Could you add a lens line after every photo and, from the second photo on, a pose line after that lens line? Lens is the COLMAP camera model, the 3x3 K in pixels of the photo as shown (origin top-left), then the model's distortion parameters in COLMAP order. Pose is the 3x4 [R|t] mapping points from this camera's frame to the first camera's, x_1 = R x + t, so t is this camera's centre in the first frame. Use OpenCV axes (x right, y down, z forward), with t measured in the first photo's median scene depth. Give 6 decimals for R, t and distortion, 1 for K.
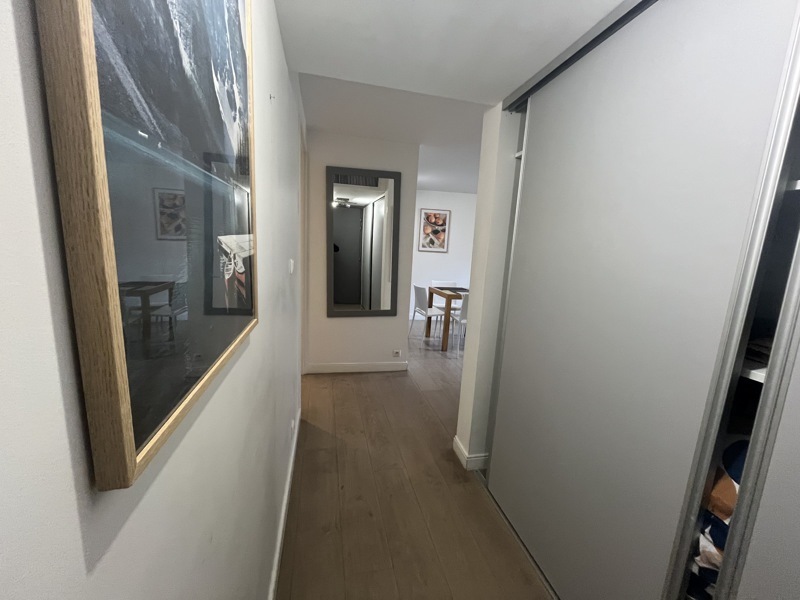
lens RADIAL K [[322.5, 0, 399.8], [0, 322.5, 299.7], [0, 0, 1]] dist [-0.006956, -0.000089]
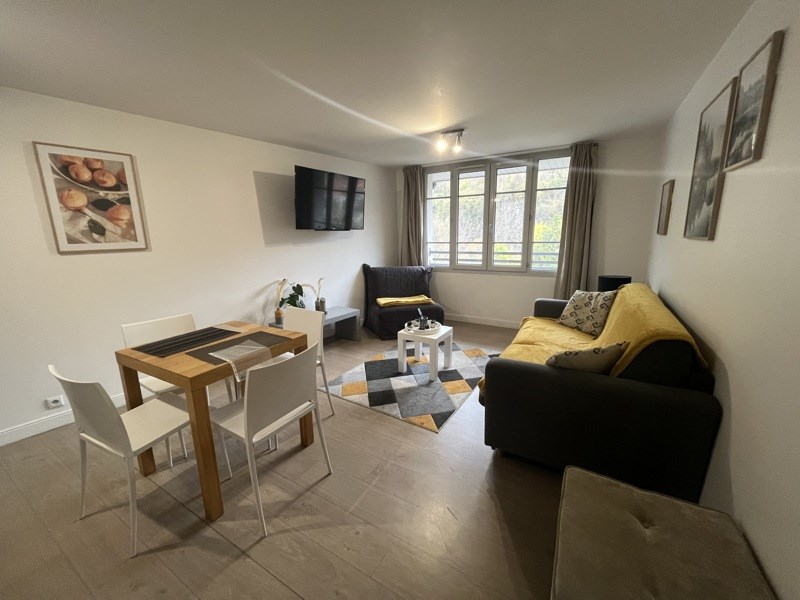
lens RADIAL K [[322.5, 0, 399.4], [0, 322.5, 299.2], [0, 0, 1]] dist [-0.006956, -0.000089]
pose [[0.683784, -0.214960, 0.697303, 0.058697], [0.174598, 0.976063, 0.129681, -0.074936], [-0.708488, 0.033074, 0.704948, 0.432250]]
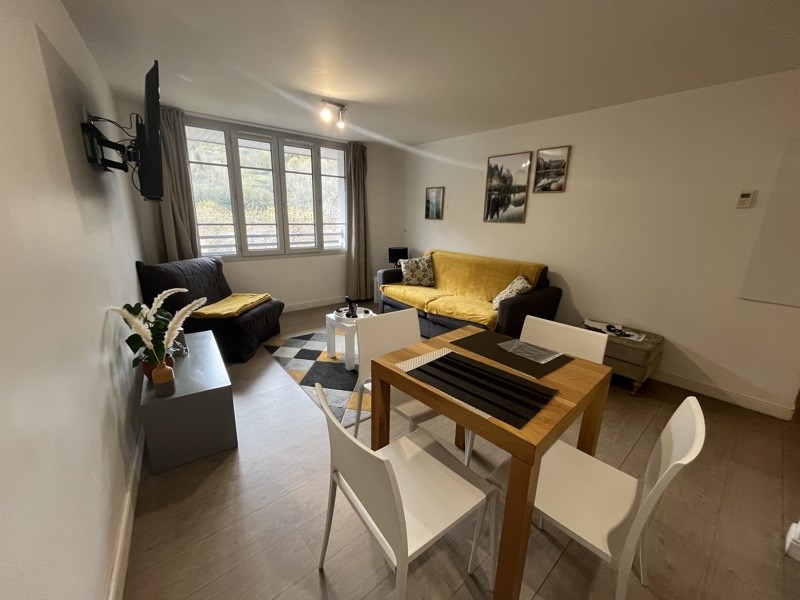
lens RADIAL K [[322.5, 0, 398.9], [0, 322.5, 298.0], [0, 0, 1]] dist [-0.006956, -0.000089]
pose [[-0.460395, -0.285117, 0.840681, -0.001829], [0.097084, 0.925166, 0.366937, -0.159131], [-0.882390, 0.250552, -0.398262, 0.939375]]
